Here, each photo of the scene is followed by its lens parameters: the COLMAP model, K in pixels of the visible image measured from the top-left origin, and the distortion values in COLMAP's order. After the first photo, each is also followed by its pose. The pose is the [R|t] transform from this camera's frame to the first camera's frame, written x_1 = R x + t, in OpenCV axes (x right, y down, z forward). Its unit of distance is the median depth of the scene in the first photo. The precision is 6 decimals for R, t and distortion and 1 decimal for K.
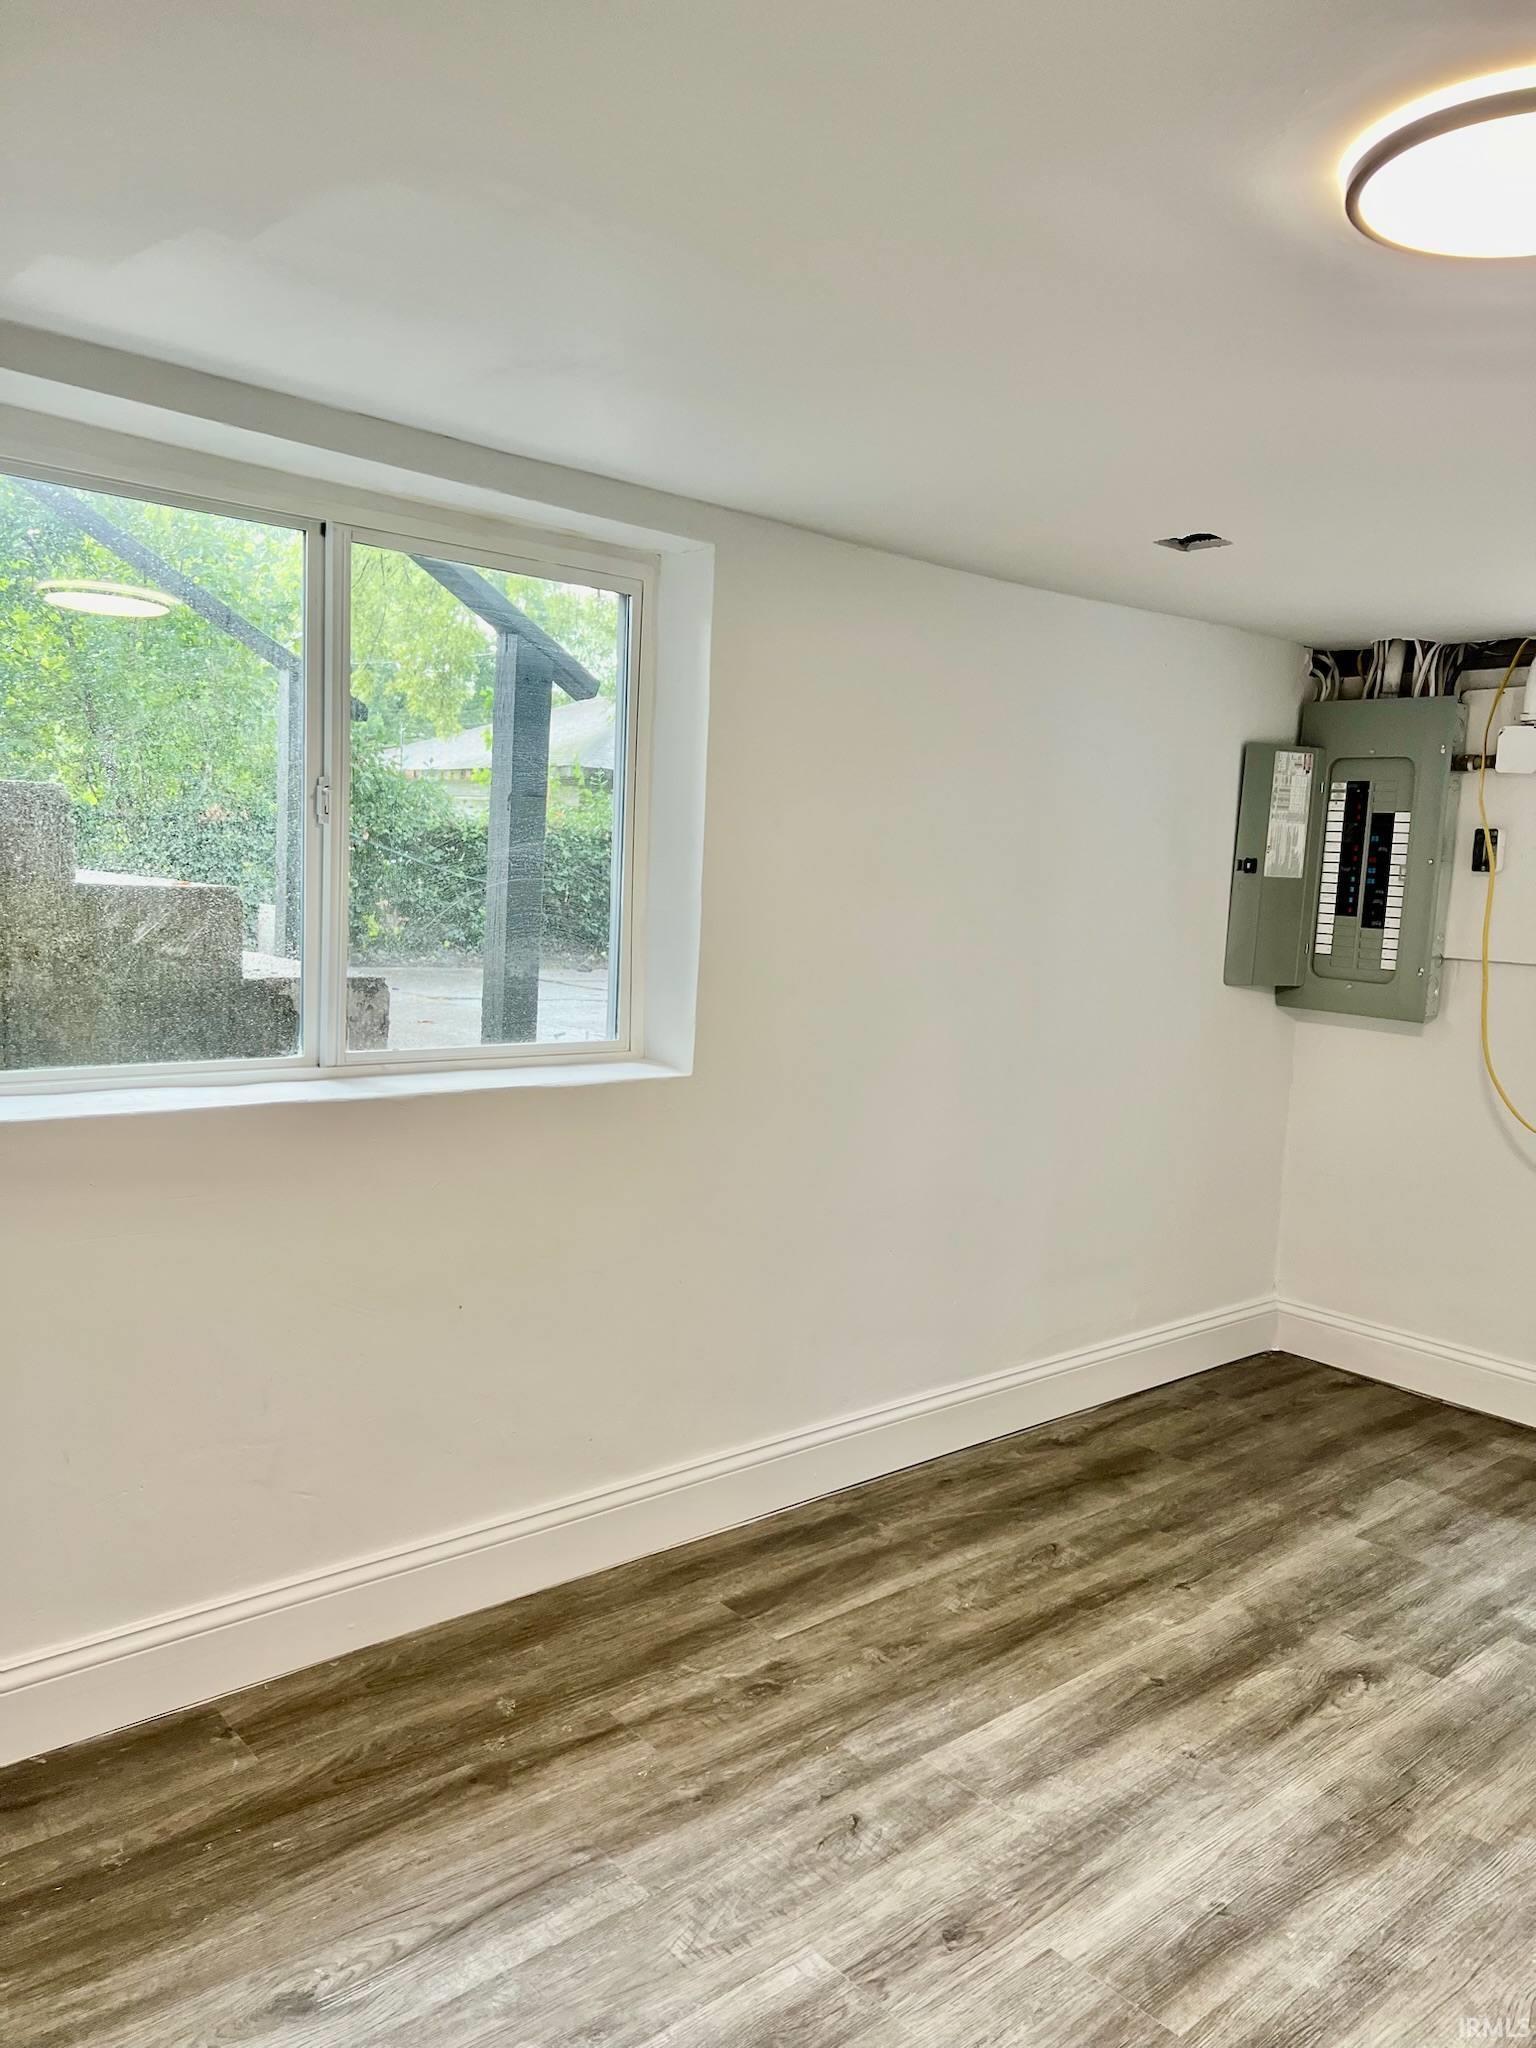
lens RADIAL K [[1577.4, 0, 756.7], [0, 1577.4, 1025.3], [0, 0, 1]] dist [0.032402, -0.005534]
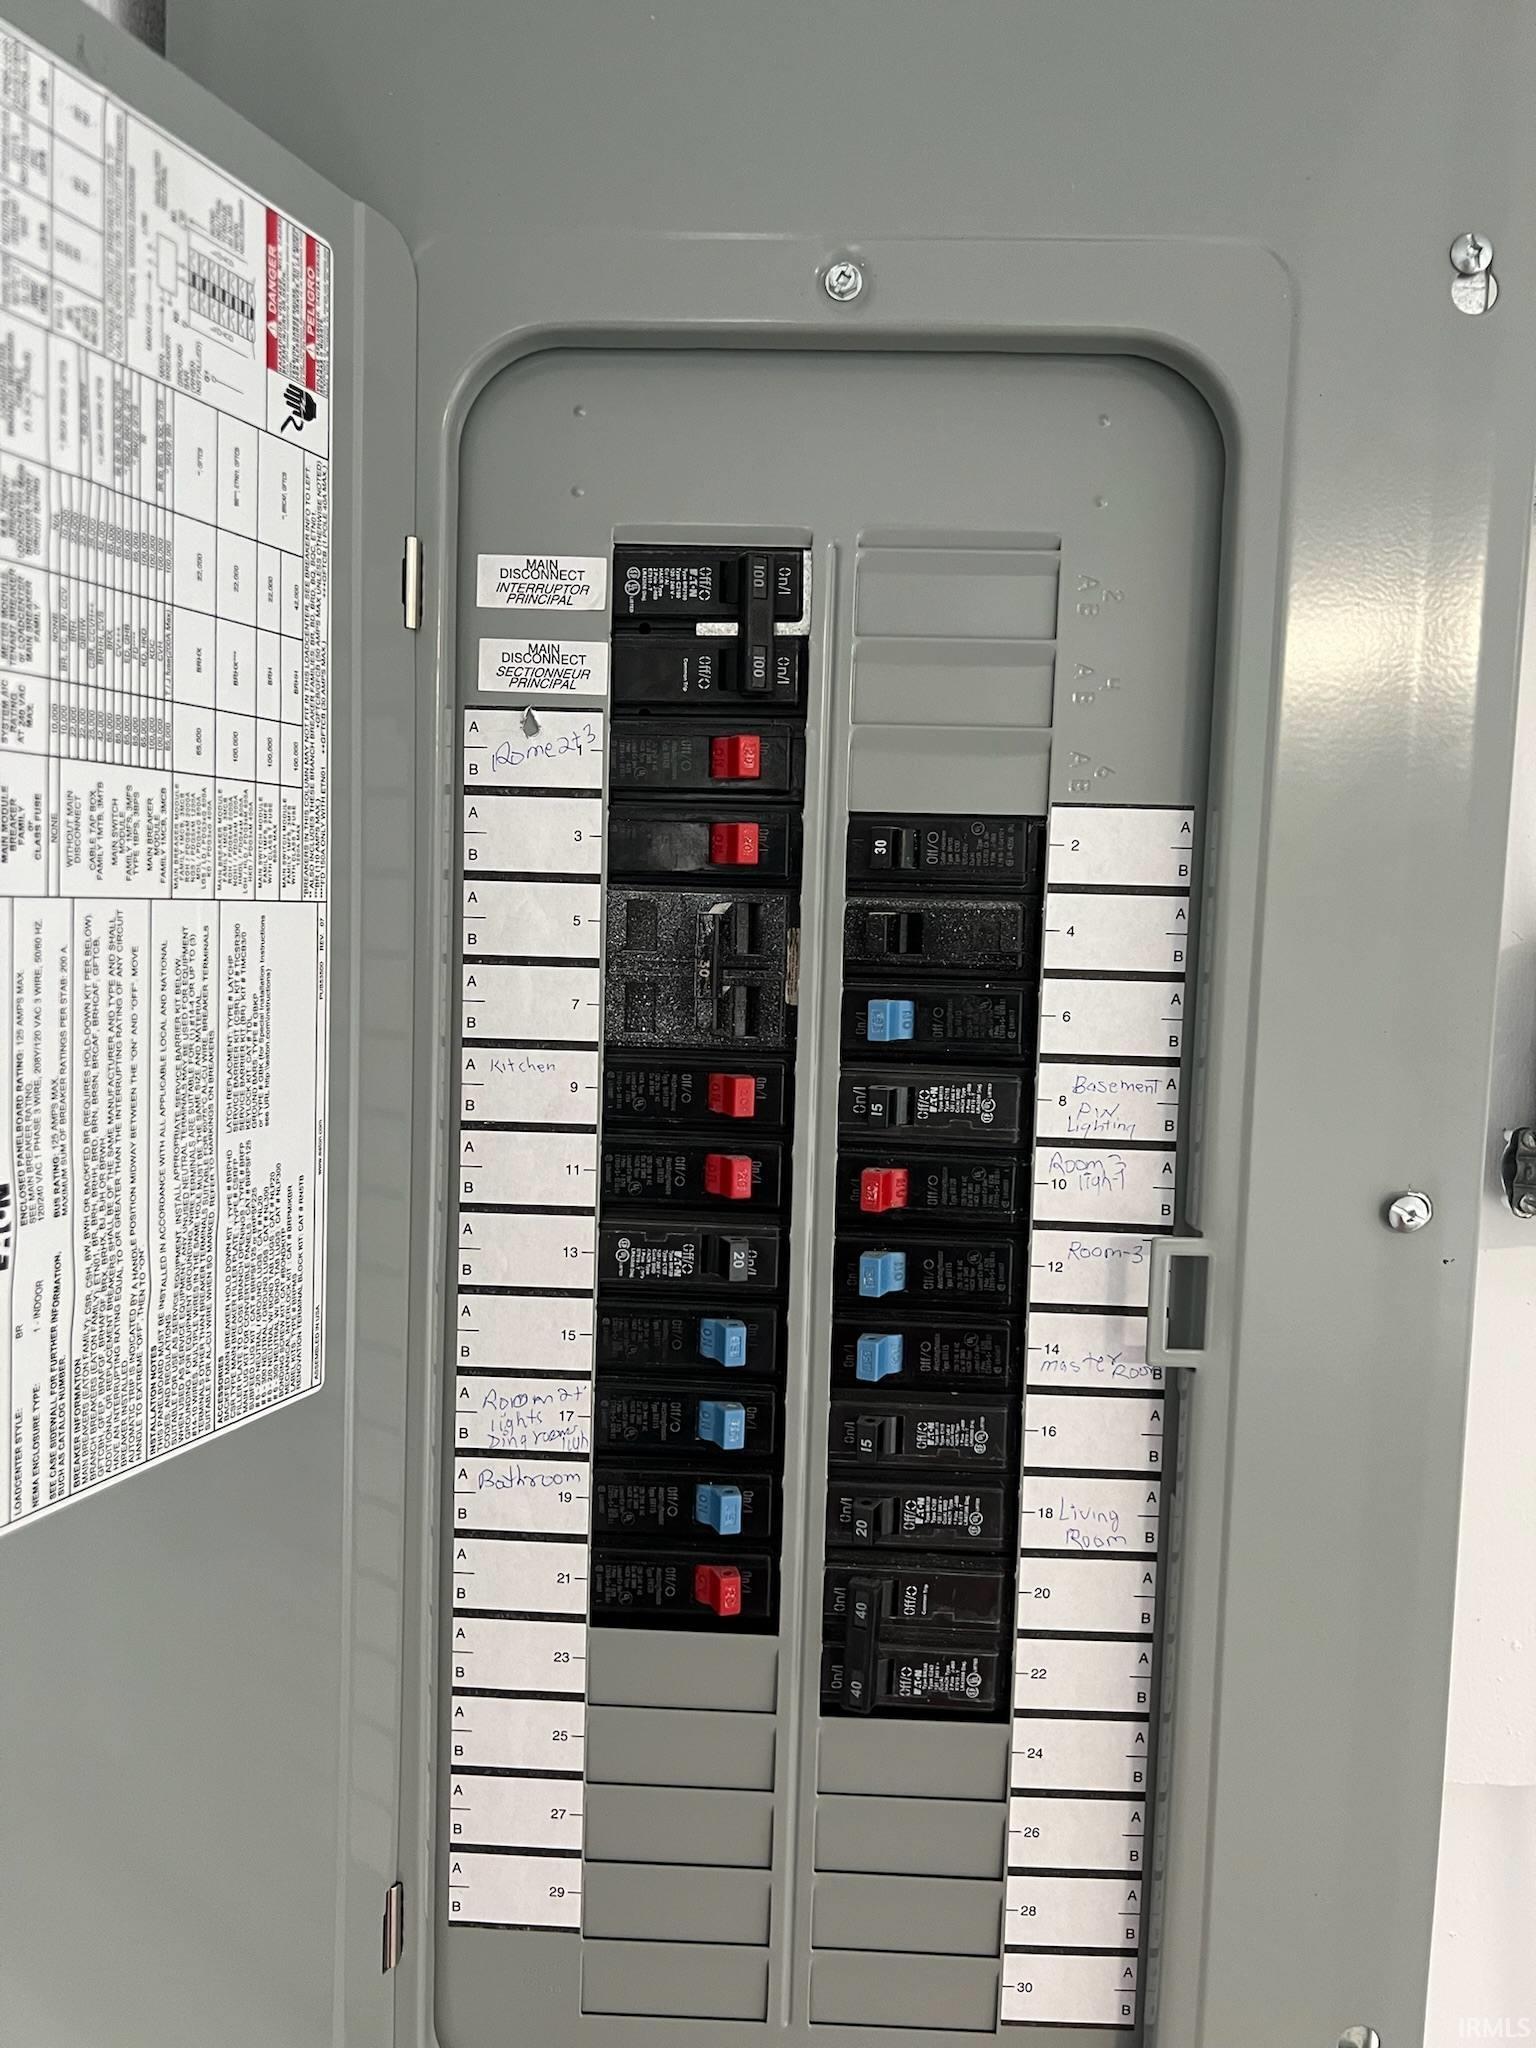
lens RADIAL K [[1577.4, 0, 756.7], [0, 1577.4, 1025.3], [0, 0, 1]] dist [0.032402, -0.005534]
pose [[0.681453, -0.090741, 0.726215, 0.290694], [0.088801, 0.995204, 0.041024, -0.121893], [-0.726455, 0.036533, 0.686242, 0.913617]]
